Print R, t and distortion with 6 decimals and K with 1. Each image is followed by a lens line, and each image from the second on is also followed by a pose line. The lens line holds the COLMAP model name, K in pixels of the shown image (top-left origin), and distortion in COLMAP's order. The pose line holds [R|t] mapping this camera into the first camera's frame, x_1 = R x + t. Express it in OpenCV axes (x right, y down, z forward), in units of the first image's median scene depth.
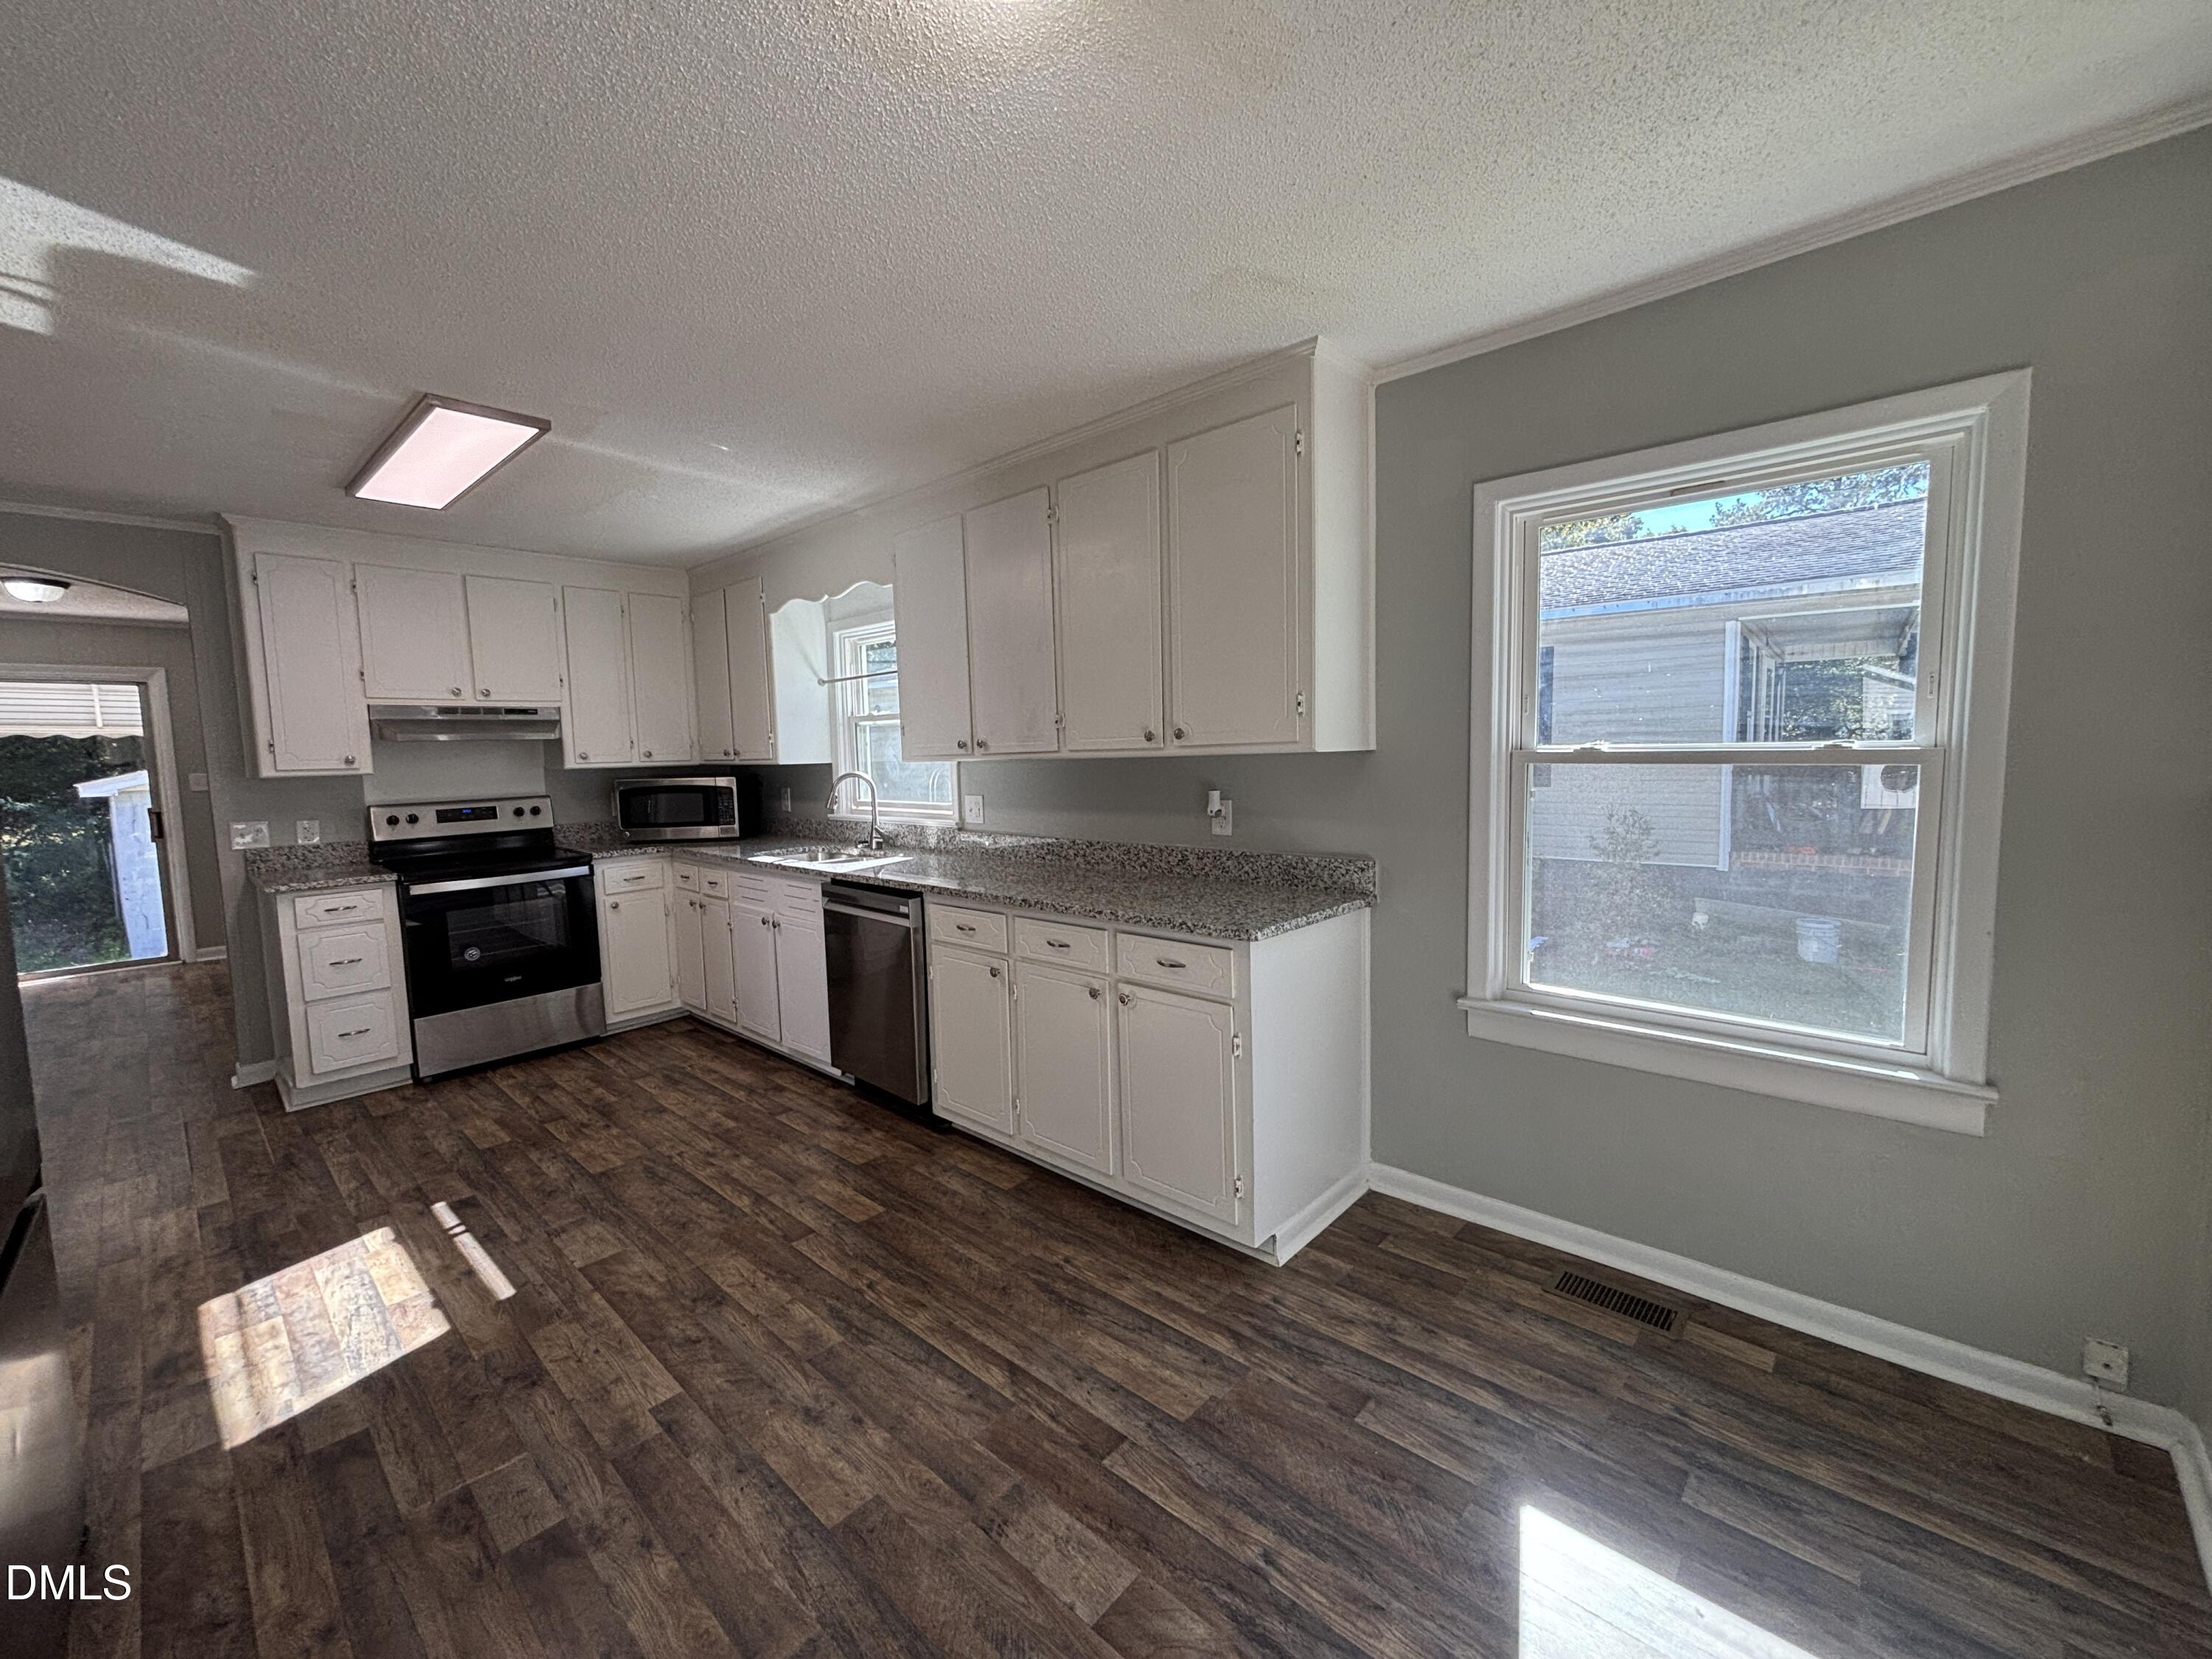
lens RADIAL K [[908.6, 0, 1112.7], [0, 908.6, 821.5], [0, 0, 1]] dist [-0.017716, 0.013695]
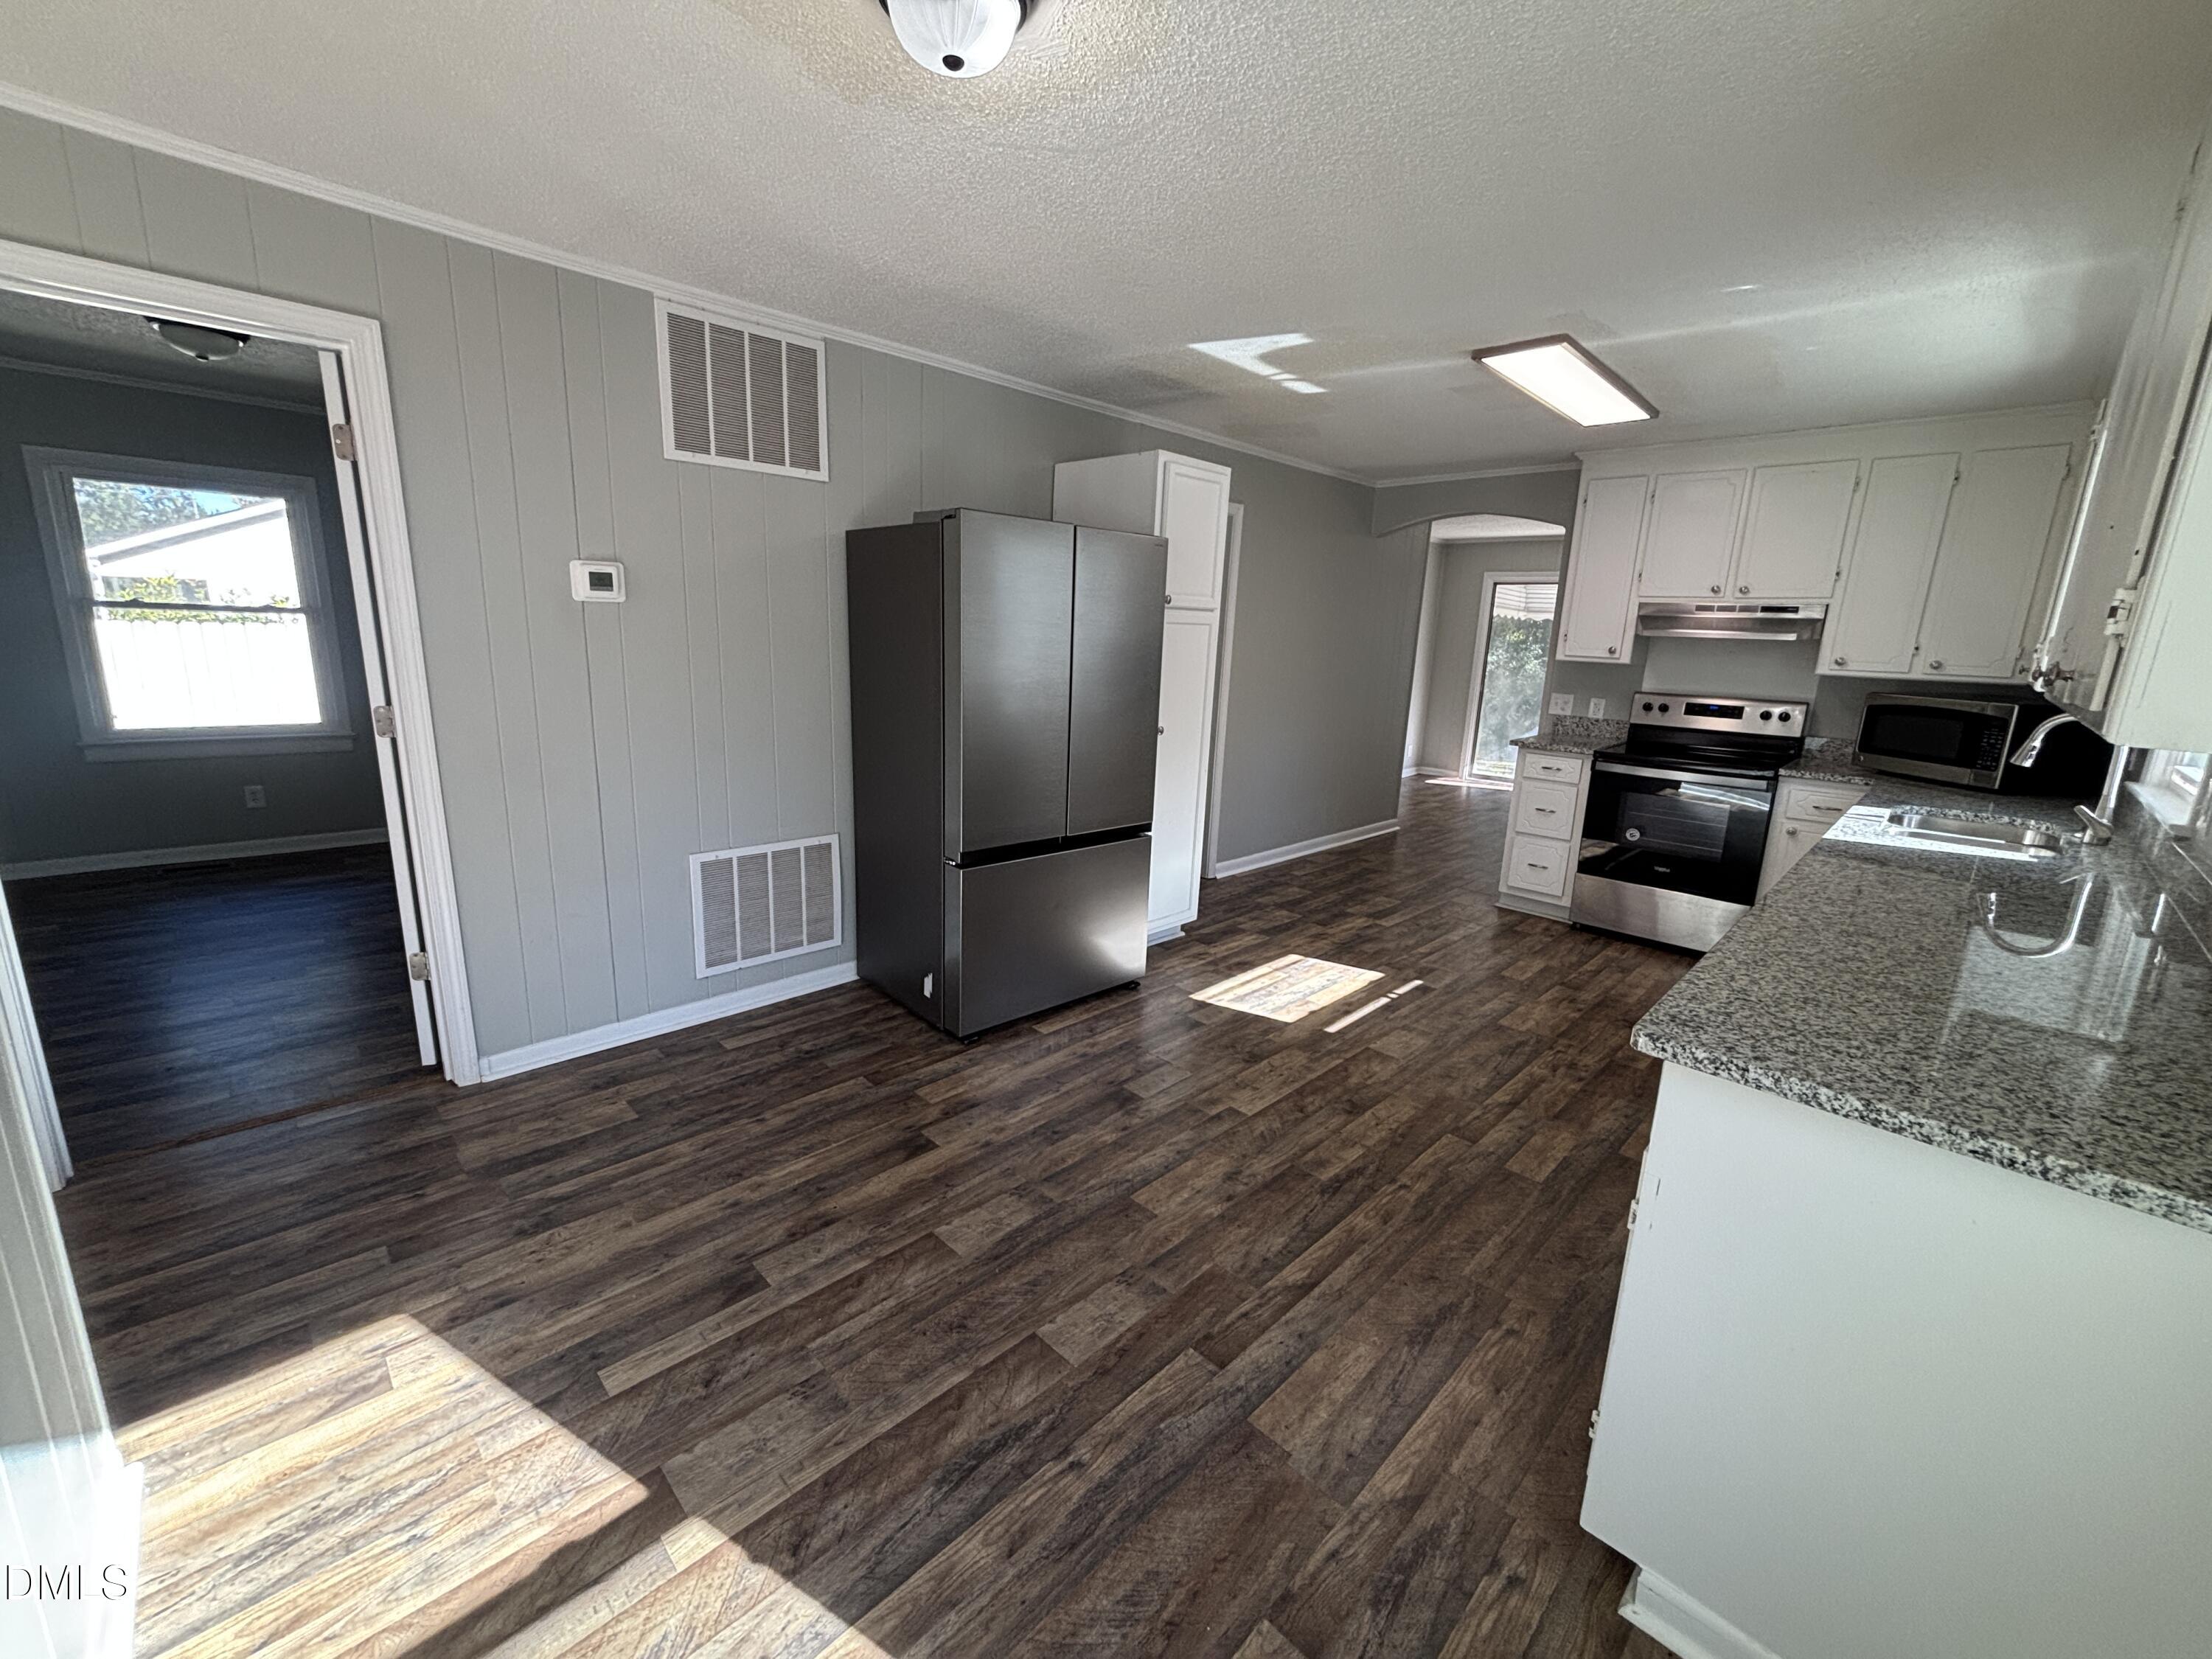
lens RADIAL K [[890.4, 0, 1079.2], [0, 890.4, 824.7], [0, 0, 1]] dist [-0.000928, -0.000171]
pose [[-0.064604, 0.242454, -0.968010, 0.599608], [-0.118522, 0.961306, 0.248684, -0.085686], [0.990848, 0.130797, -0.033368, 0.577798]]
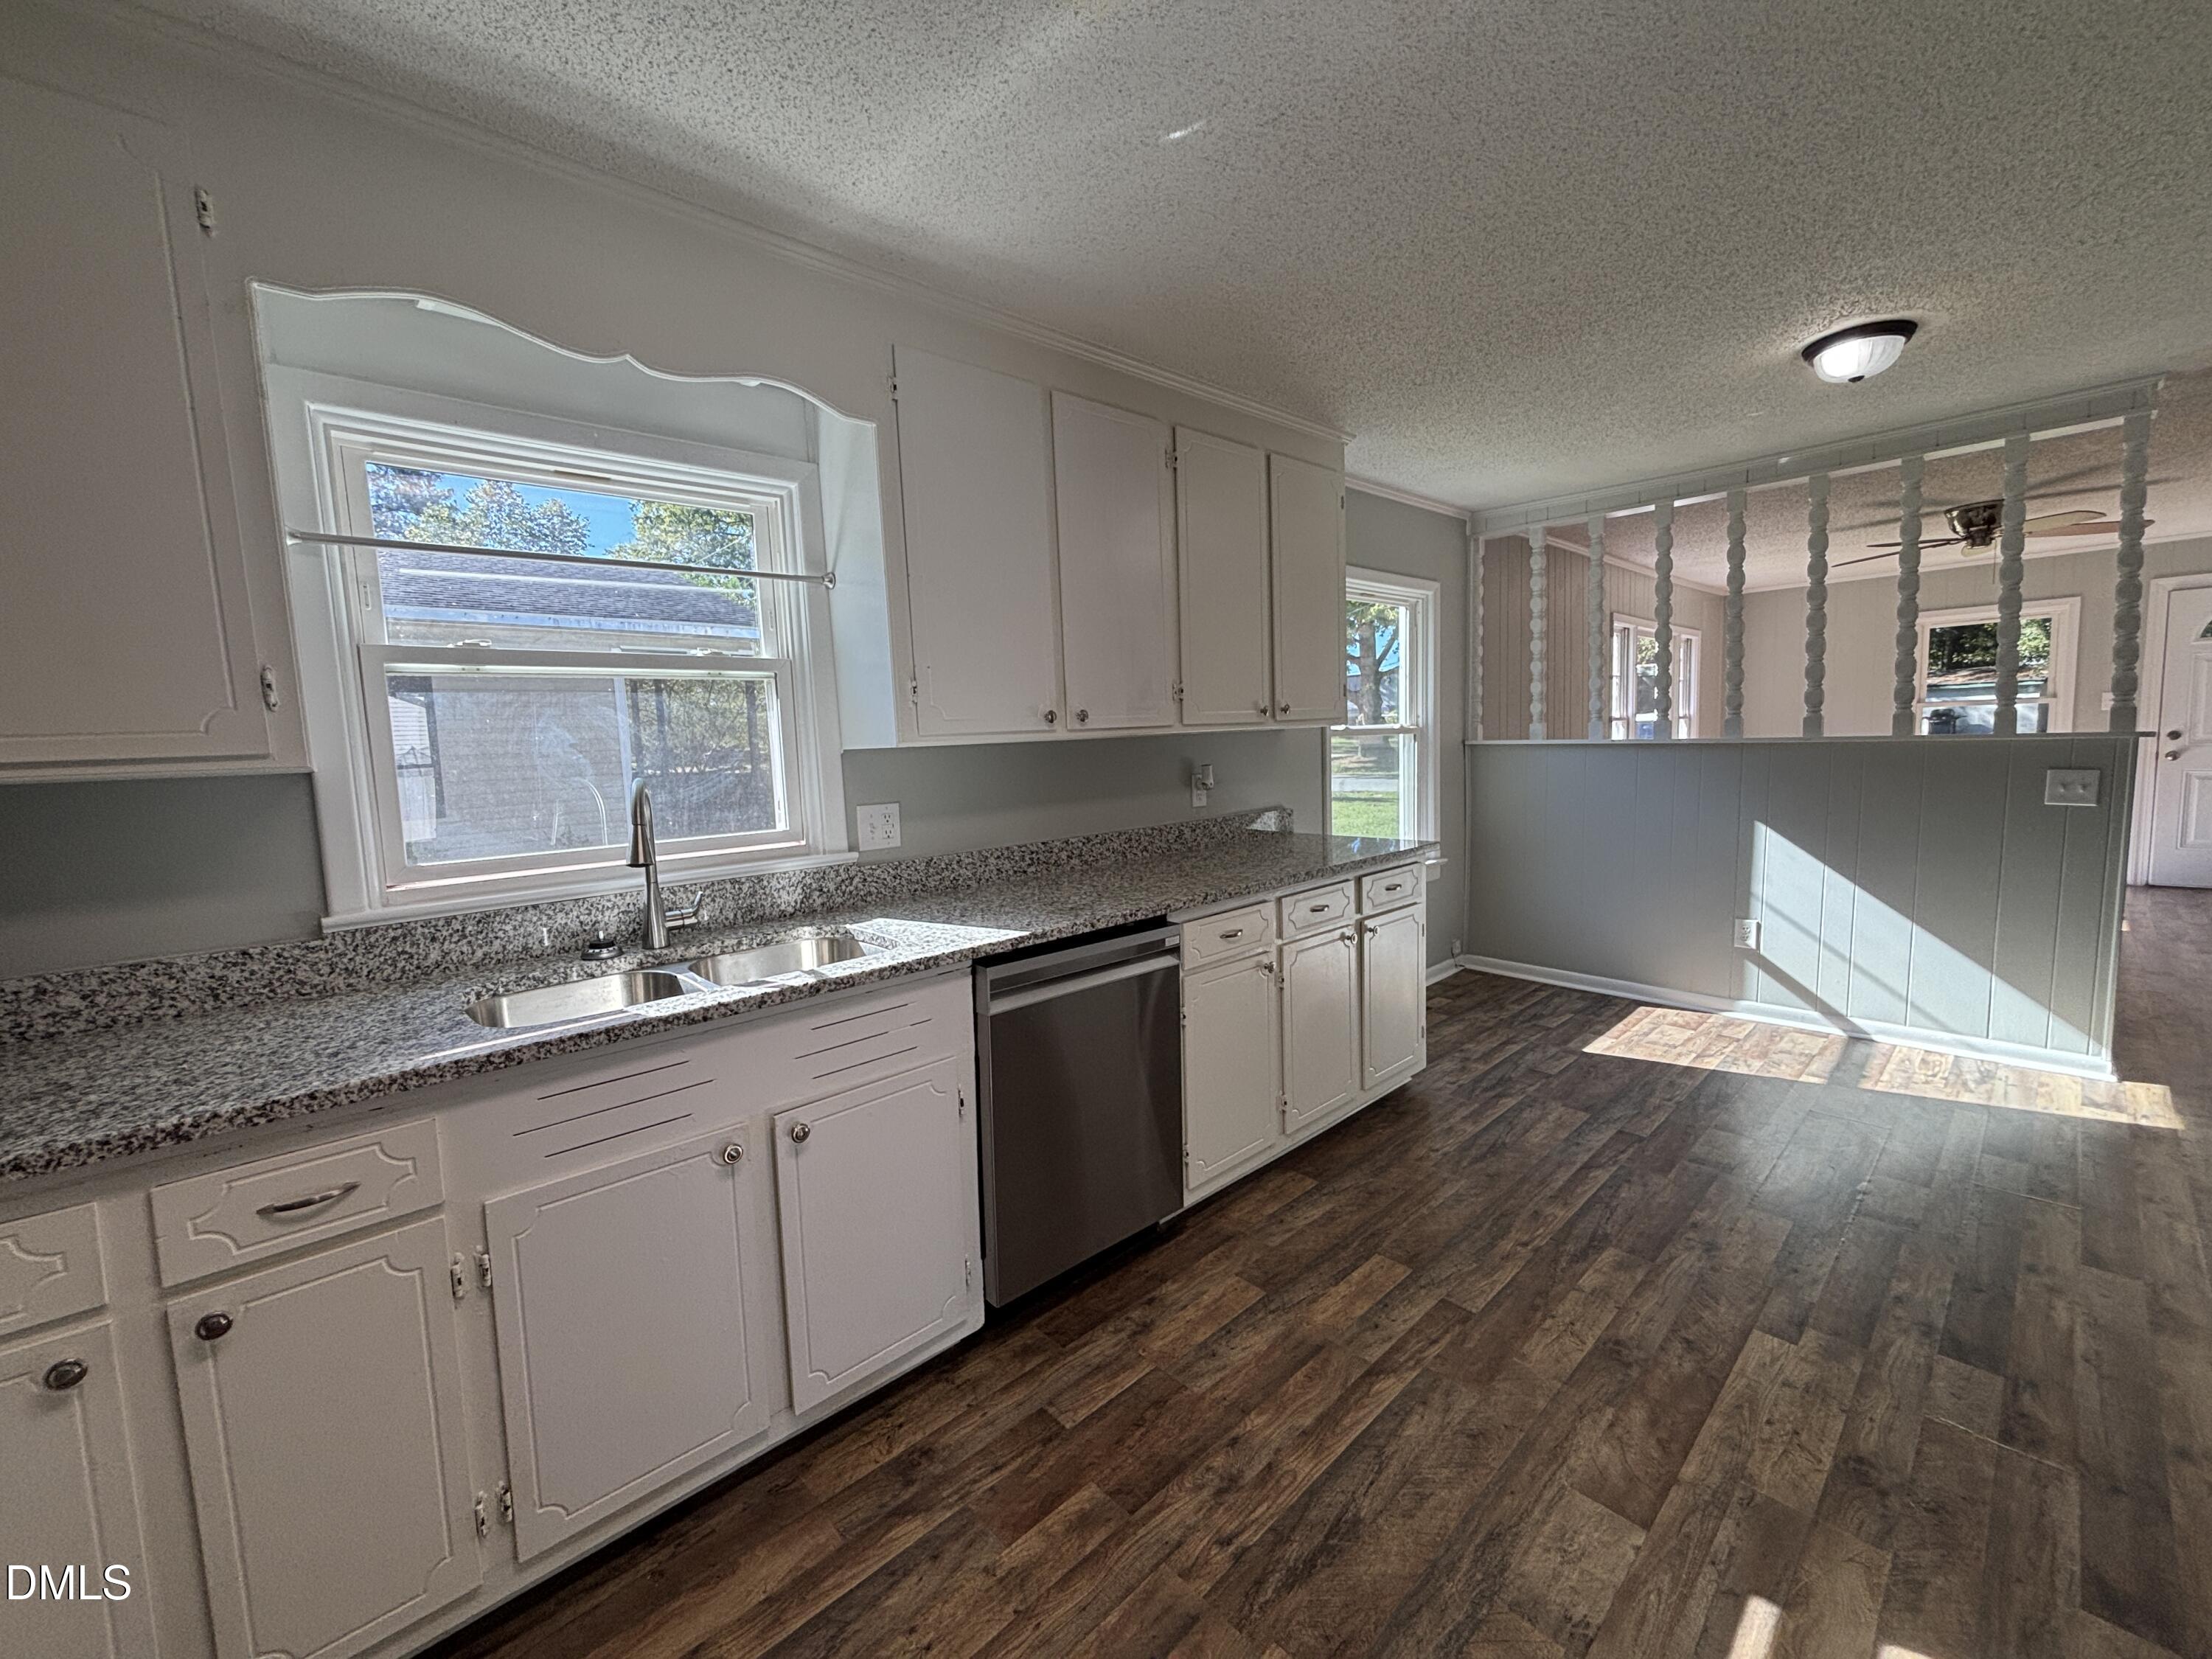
lens RADIAL K [[885.2, 0, 1106.0], [0, 885.2, 829.5], [0, 0, 1]] dist [-0.015541, 0.006587]
pose [[0.084741, -0.076210, 0.993484, -1.151687], [0.123417, 0.990195, 0.065431, -0.050067], [-0.988730, 0.117068, 0.093316, 1.230975]]
